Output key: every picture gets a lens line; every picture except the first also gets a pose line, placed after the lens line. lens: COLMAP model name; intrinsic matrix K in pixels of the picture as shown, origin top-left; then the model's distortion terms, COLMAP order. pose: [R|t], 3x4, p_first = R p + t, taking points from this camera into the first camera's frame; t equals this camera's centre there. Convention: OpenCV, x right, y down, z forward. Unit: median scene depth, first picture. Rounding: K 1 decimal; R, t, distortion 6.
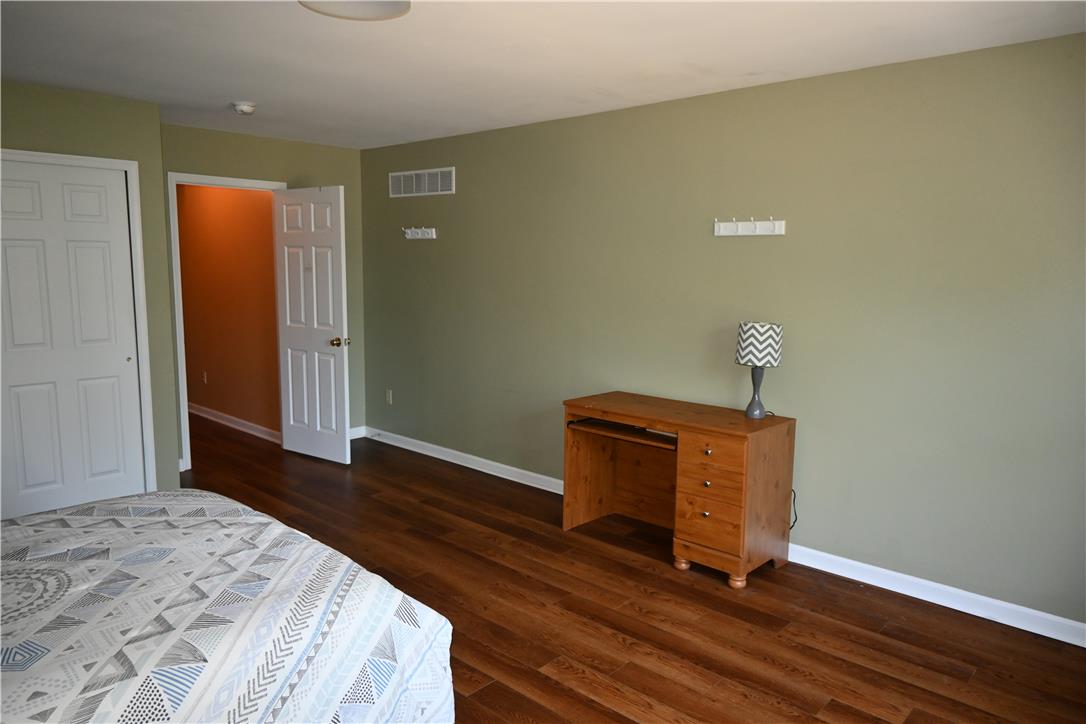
lens RADIAL K [[738.5, 0, 539.3], [0, 738.5, 363.0], [0, 0, 1]] dist [-0.006966, 0.001789]
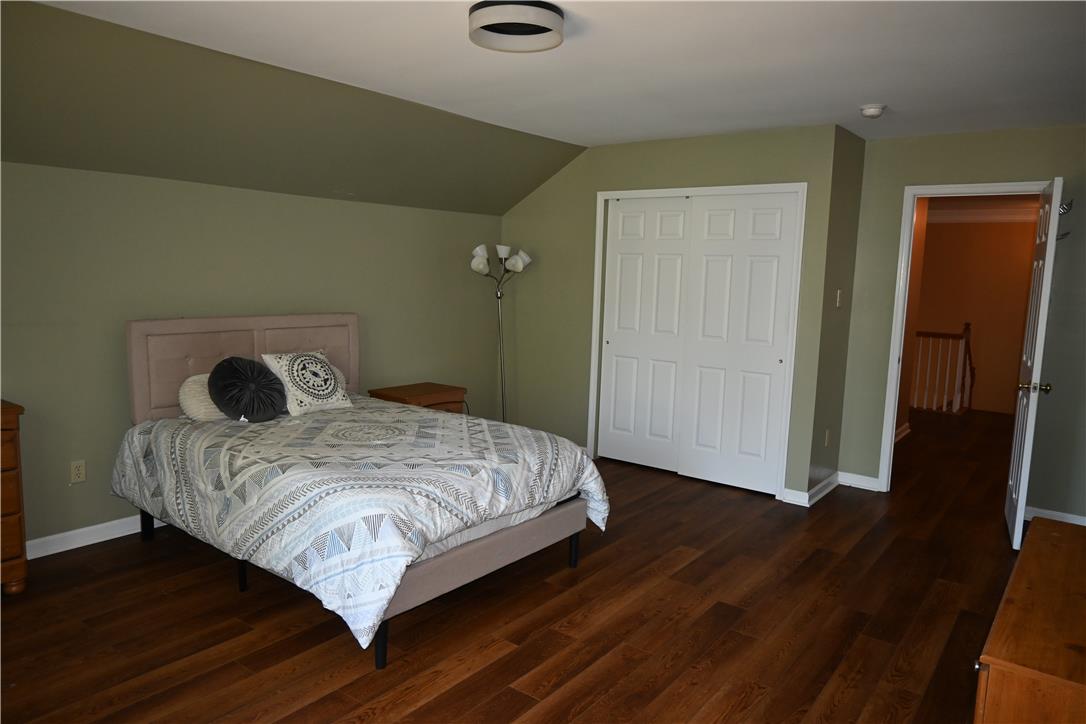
lens RADIAL K [[738.5, 0, 542.1], [0, 738.5, 366.1], [0, 0, 1]] dist [-0.006966, 0.001789]
pose [[0.092033, 0.122516, -0.988190, 0.710997], [-0.163987, 0.980717, 0.106317, -0.079120], [0.982160, 0.152266, 0.110350, 0.718642]]
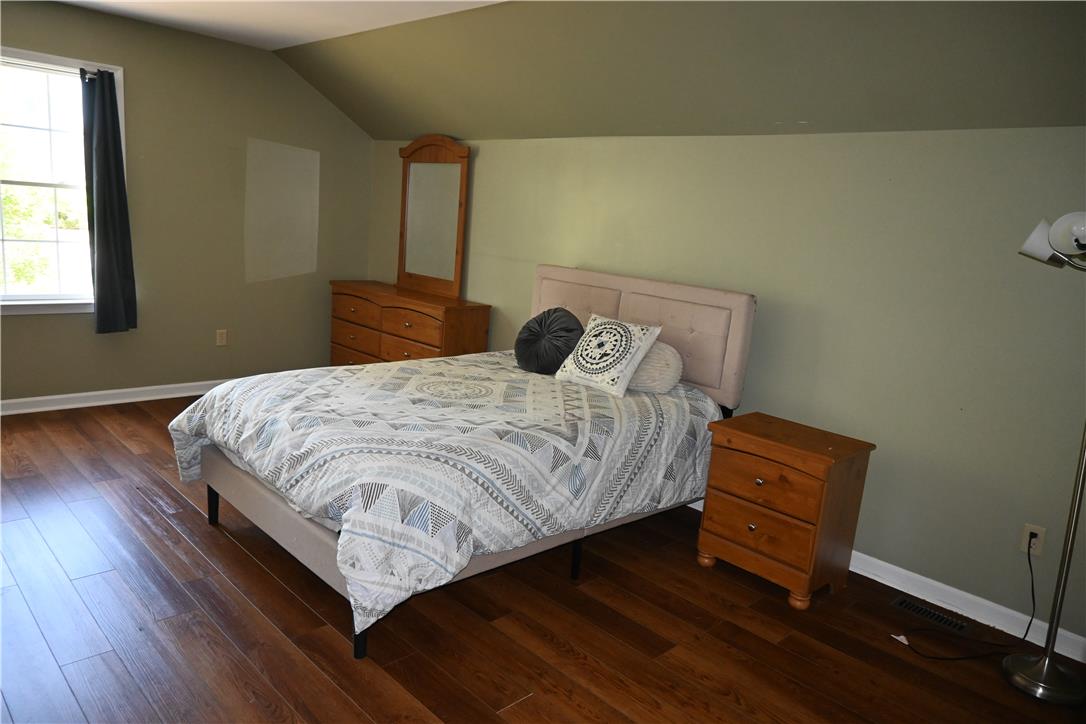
lens RADIAL K [[738.5, 0, 544.1], [0, 738.5, 352.7], [0, 0, 1]] dist [-0.006966, 0.001789]
pose [[-0.994706, -0.099813, 0.024447, -0.589896], [-0.087229, 0.945864, 0.312621, -0.193404], [-0.054327, 0.308833, -0.949563, 1.559769]]
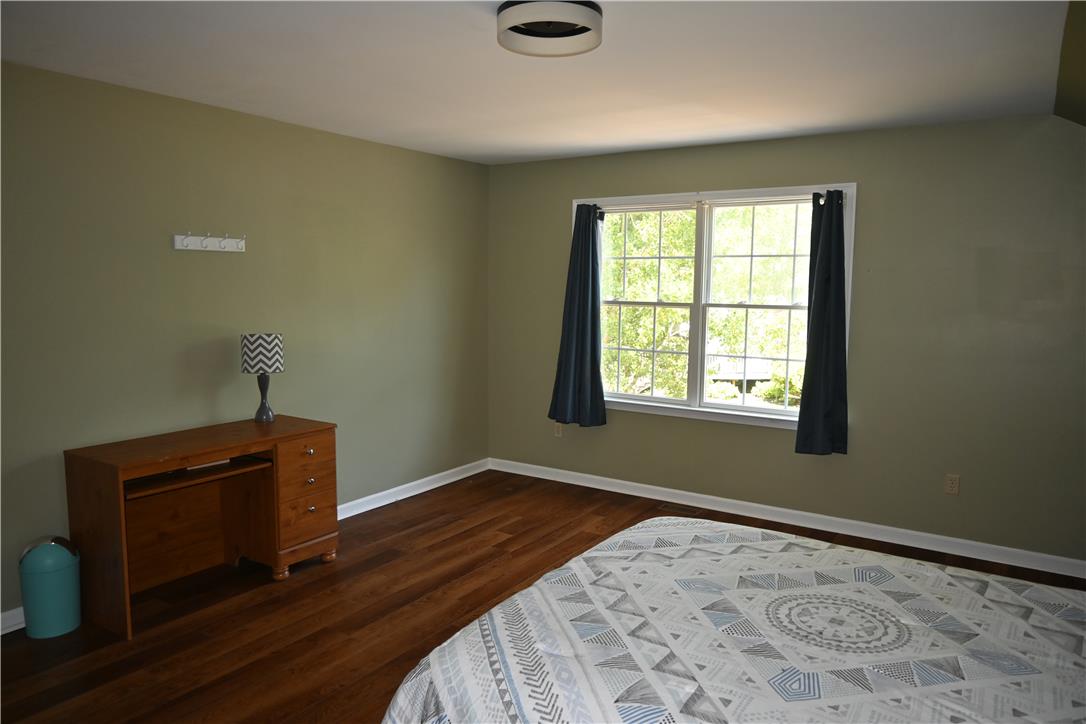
lens RADIAL K [[738.5, 0, 541.0], [0, 738.5, 358.7], [0, 0, 1]] dist [-0.006966, 0.001789]
pose [[-0.166838, -0.116428, 0.979086, -0.976419], [0.121850, 0.982957, 0.137652, -0.136849], [-0.978426, 0.142267, -0.149808, 0.897105]]
